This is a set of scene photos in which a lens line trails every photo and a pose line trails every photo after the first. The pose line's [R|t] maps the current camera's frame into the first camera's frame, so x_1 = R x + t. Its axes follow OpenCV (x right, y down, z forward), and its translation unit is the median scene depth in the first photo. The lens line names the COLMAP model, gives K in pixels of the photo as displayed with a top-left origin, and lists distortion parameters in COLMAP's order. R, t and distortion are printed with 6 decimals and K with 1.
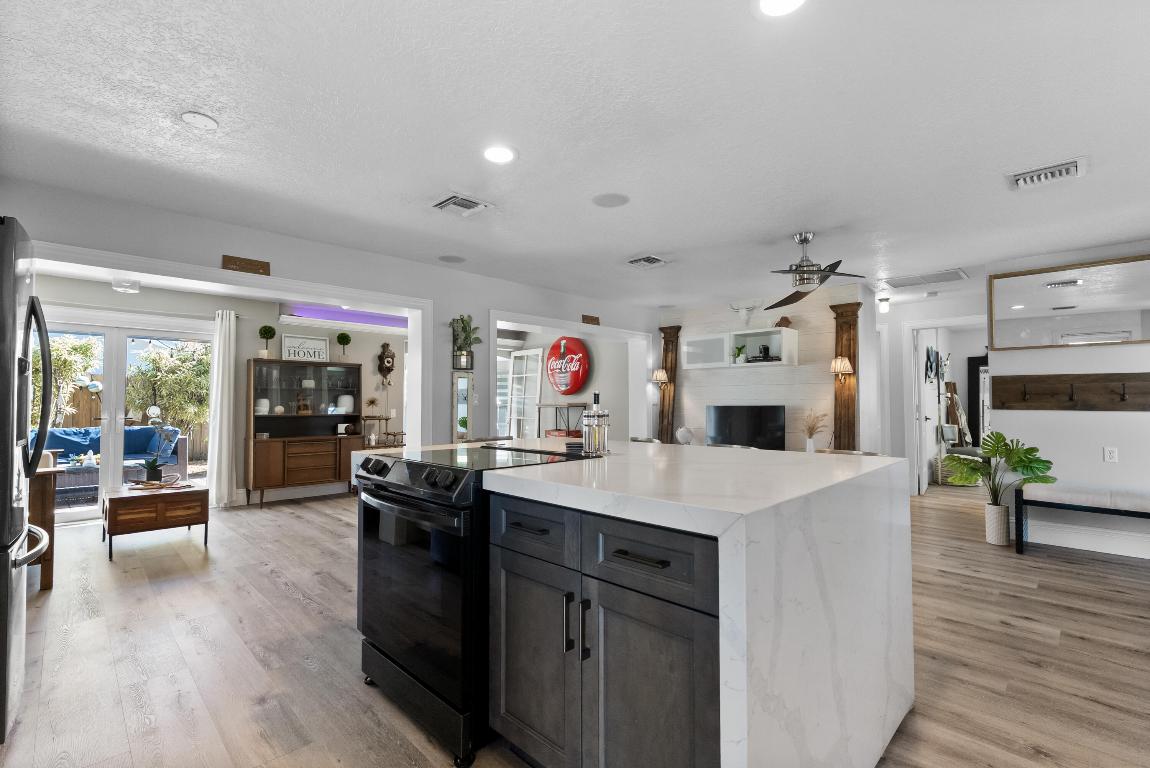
lens RADIAL K [[514.6, 0, 575.0], [0, 514.6, 384.0], [0, 0, 1]] dist [-0.003394, 0.000344]
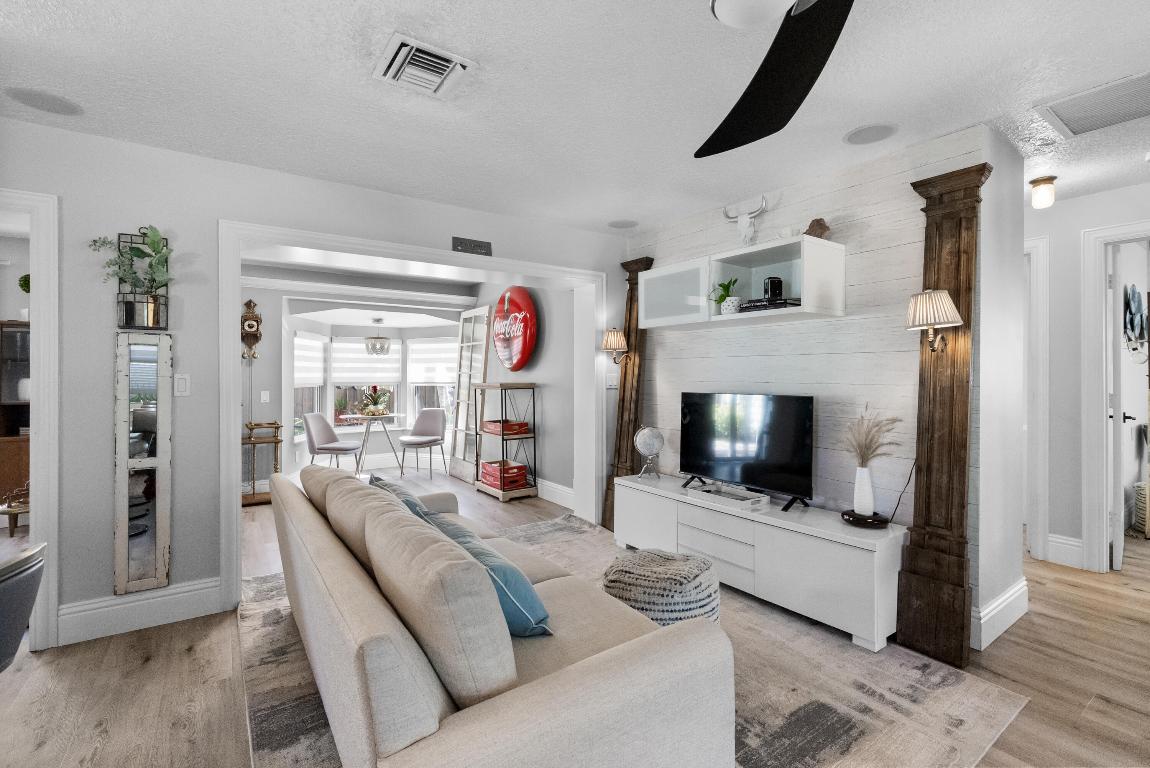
lens RADIAL K [[517.1, 0, 572.9], [0, 517.1, 370.1], [0, 0, 1]] dist [-0.000451, 0.000268]
pose [[0.984198, -0.000292, -0.177070, 0.264736], [0.005357, 0.999590, 0.028131, 0.001154], [0.176989, -0.028635, 0.983796, 0.461517]]
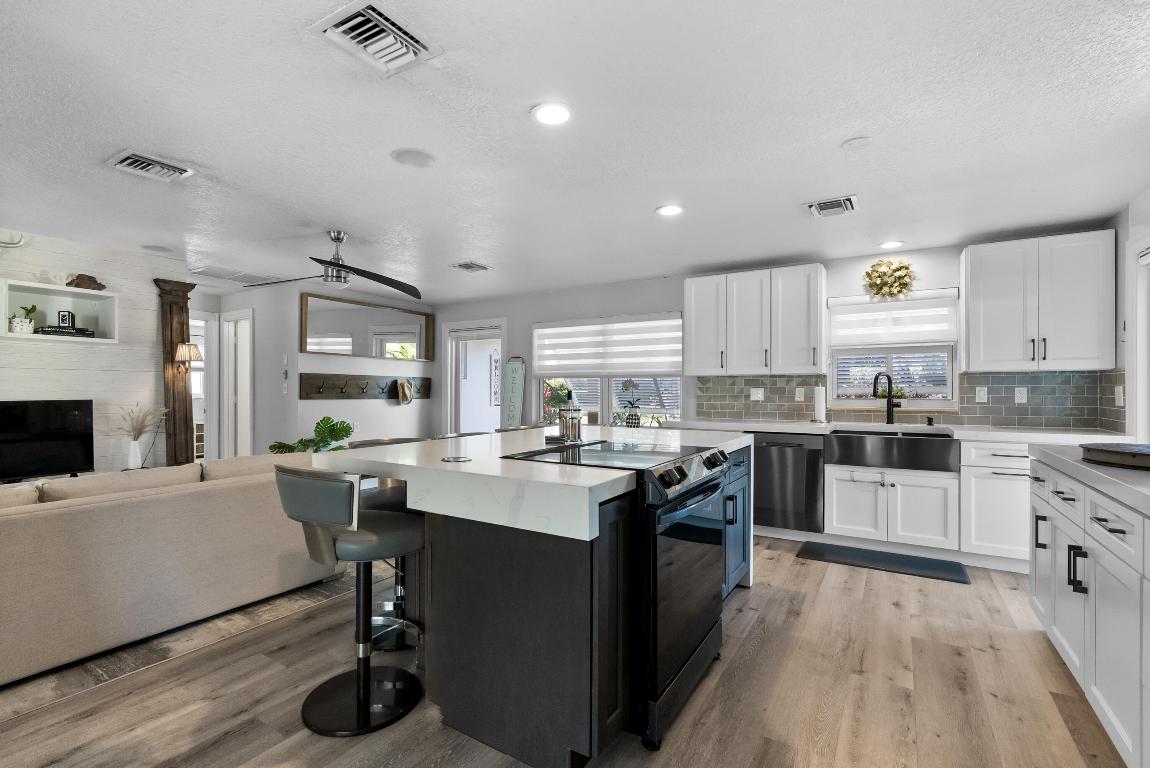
lens RADIAL K [[519.2, 0, 571.3], [0, 519.2, 388.7], [0, 0, 1]] dist [-0.004980, 0.000934]
pose [[-0.227066, 0.001684, 0.973878, -0.445659], [-0.035084, 0.999335, -0.009908, 0.009521], [-0.973247, -0.036418, -0.226856, 0.509055]]
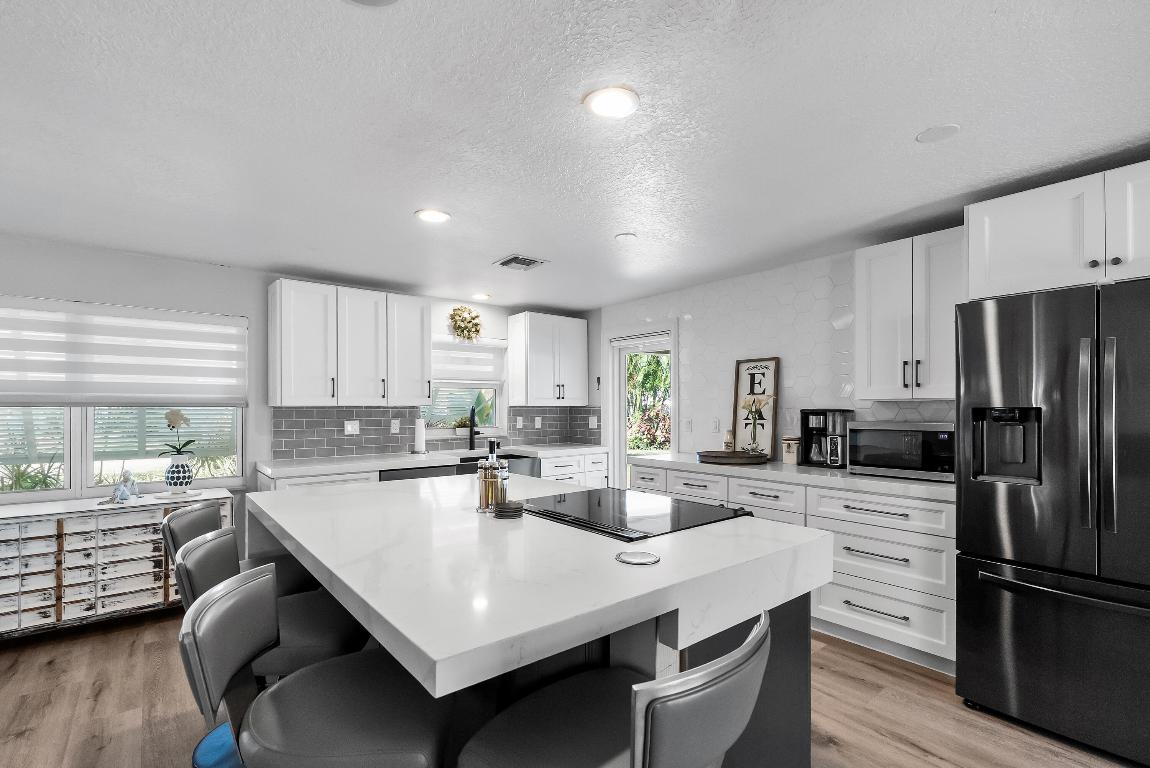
lens RADIAL K [[522.1, 0, 569.7], [0, 522.1, 406.3], [0, 0, 1]] dist [-0.018298, 0.006945]
pose [[-0.994949, 0.002320, 0.100359, -0.071487], [-0.001350, 0.999333, -0.036493, -0.004135], [-0.100377, -0.036445, -0.994282, 0.747607]]
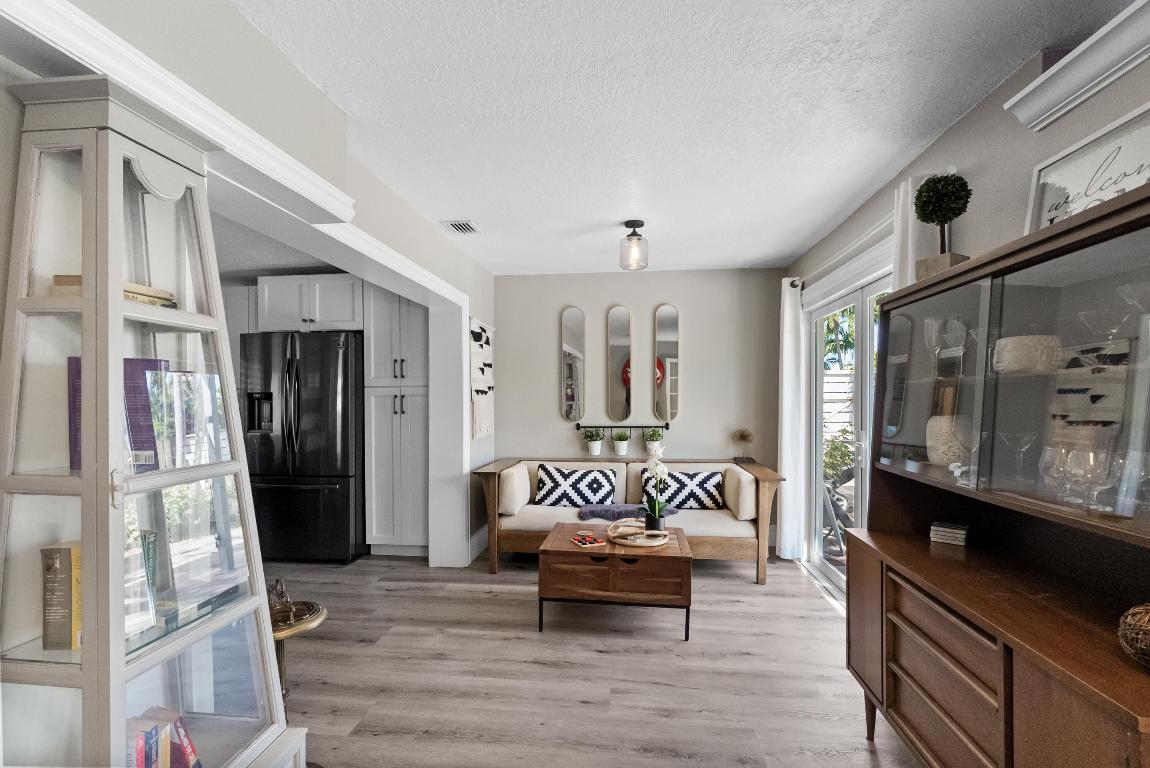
lens RADIAL K [[526.7, 0, 574.5], [0, 526.7, 408.9], [0, 0, 1]] dist [-0.002011, -0.000061]
pose [[-0.778069, 0.017151, -0.627944, -0.237522], [0.024956, 0.999682, -0.003617, 0.018407], [0.627682, -0.018485, -0.778250, 1.174067]]
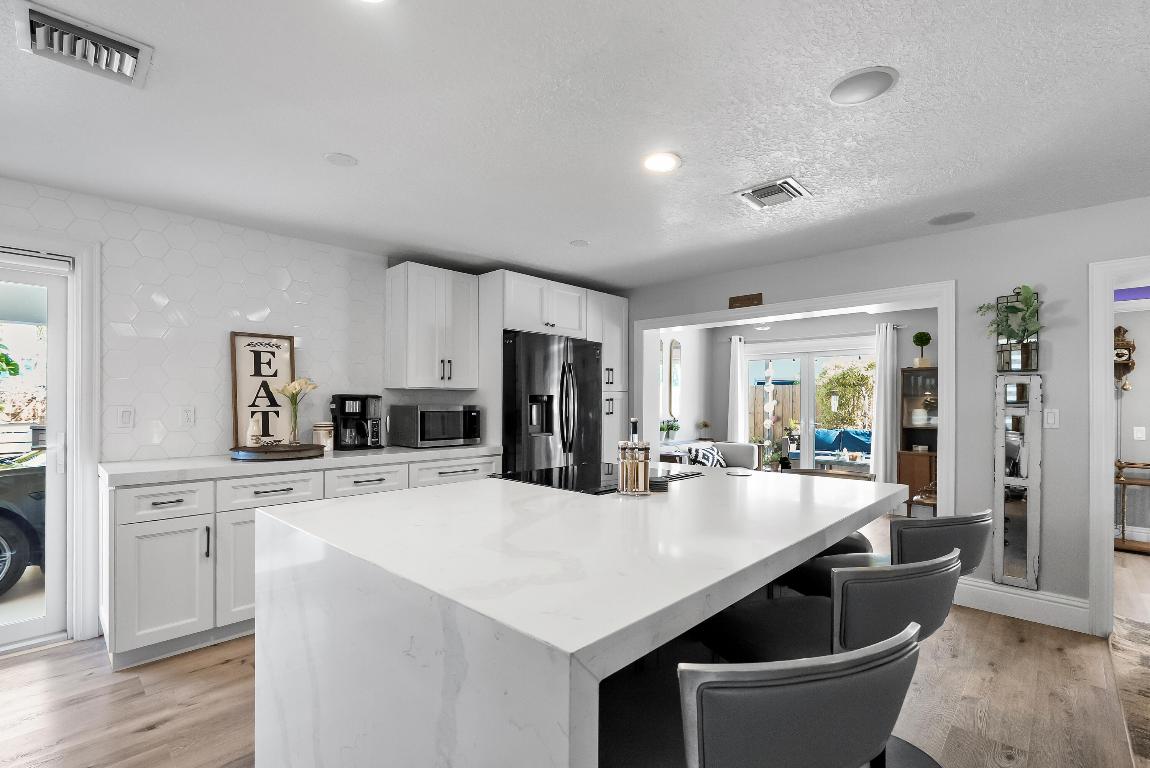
lens RADIAL K [[517.9, 0, 574.1], [0, 517.9, 403.8], [0, 0, 1]] dist [-0.003189, 0.000464]
pose [[0.030427, 0.004693, -0.999526, 0.350710], [0.031244, 0.999496, 0.005644, -0.007554], [0.999049, -0.031400, 0.030266, 0.352334]]
